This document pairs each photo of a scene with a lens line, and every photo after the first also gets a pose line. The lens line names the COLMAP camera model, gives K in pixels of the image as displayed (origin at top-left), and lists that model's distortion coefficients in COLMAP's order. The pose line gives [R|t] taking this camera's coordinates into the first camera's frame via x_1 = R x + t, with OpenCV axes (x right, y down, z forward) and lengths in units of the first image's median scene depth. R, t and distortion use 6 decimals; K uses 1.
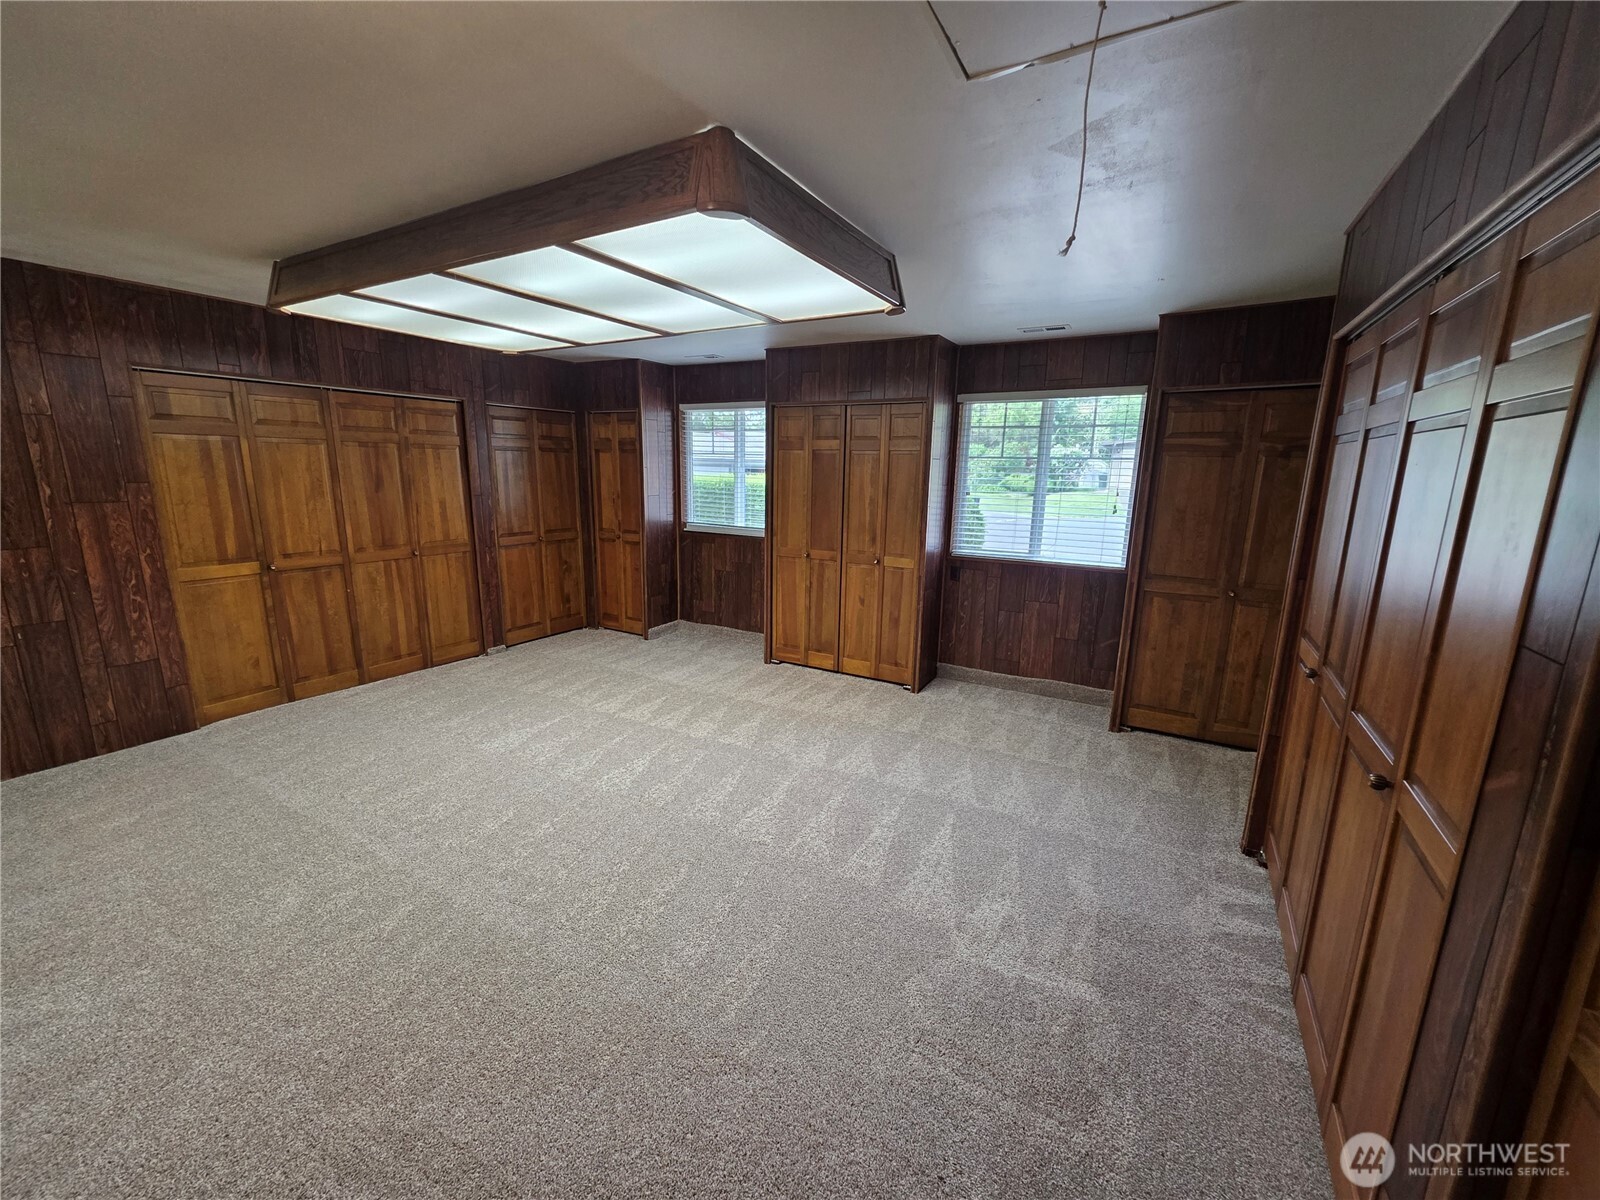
lens RADIAL K [[637.2, 0, 804.0], [0, 637.2, 601.0], [0, 0, 1]] dist [0.003579, -0.000009]
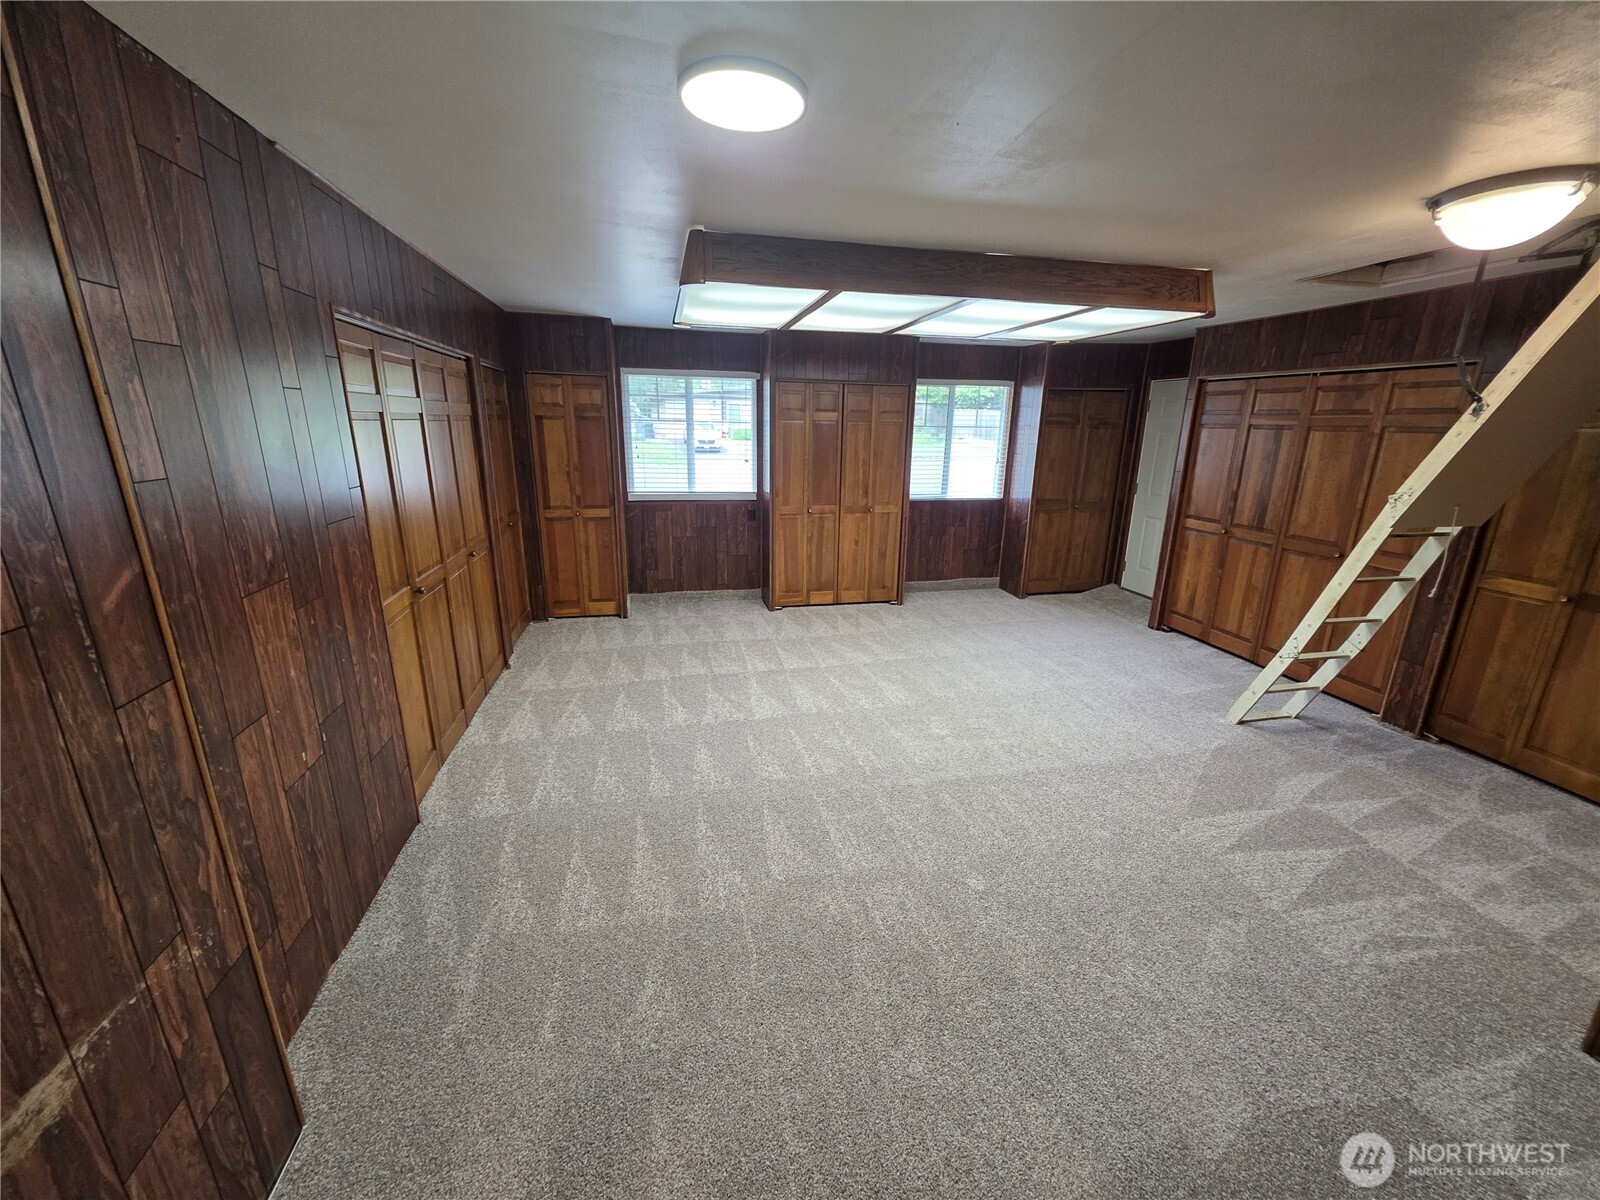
lens RADIAL K [[637.2, 0, 807.2], [0, 637.2, 598.1], [0, 0, 1]] dist [0.003579, -0.000009]
pose [[0.737500, -0.184863, 0.649553, -0.814245], [0.136511, 0.982759, 0.124700, -0.062288], [-0.661406, -0.003295, 0.750020, 0.122597]]
